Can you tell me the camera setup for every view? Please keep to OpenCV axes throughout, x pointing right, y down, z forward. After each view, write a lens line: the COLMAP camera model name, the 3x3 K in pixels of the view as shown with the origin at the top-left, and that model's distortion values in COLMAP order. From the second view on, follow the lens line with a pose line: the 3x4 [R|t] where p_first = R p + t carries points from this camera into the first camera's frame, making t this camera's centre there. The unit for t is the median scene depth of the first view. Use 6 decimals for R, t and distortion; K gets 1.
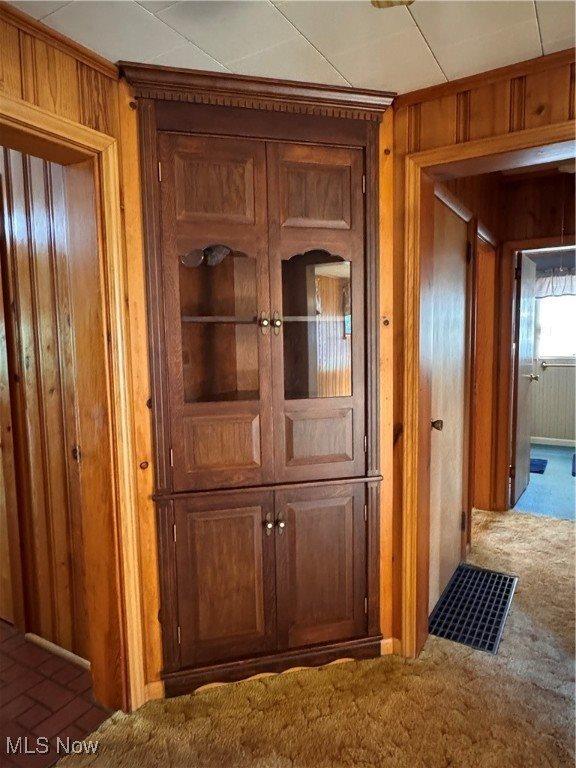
lens RADIAL K [[490.6, 0, 287.3], [0, 490.6, 383.1], [0, 0, 1]] dist [-0.003279, -0.002386]
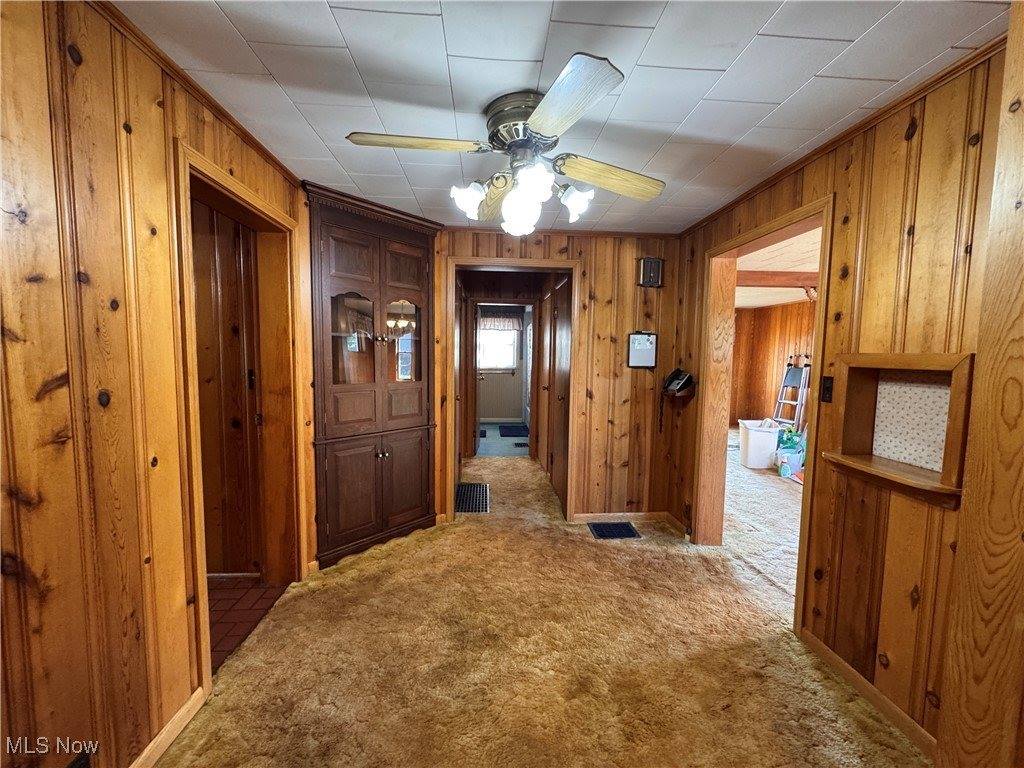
lens RADIAL K [[408.0, 0, 514.2], [0, 408.0, 382.7], [0, 0, 1]] dist [-0.002143, 0.000913]
pose [[0.816976, -0.010726, 0.576572, -0.485147], [0.025418, 0.999525, -0.017422, 0.070820], [-0.576111, 0.028889, 0.816861, -0.461540]]
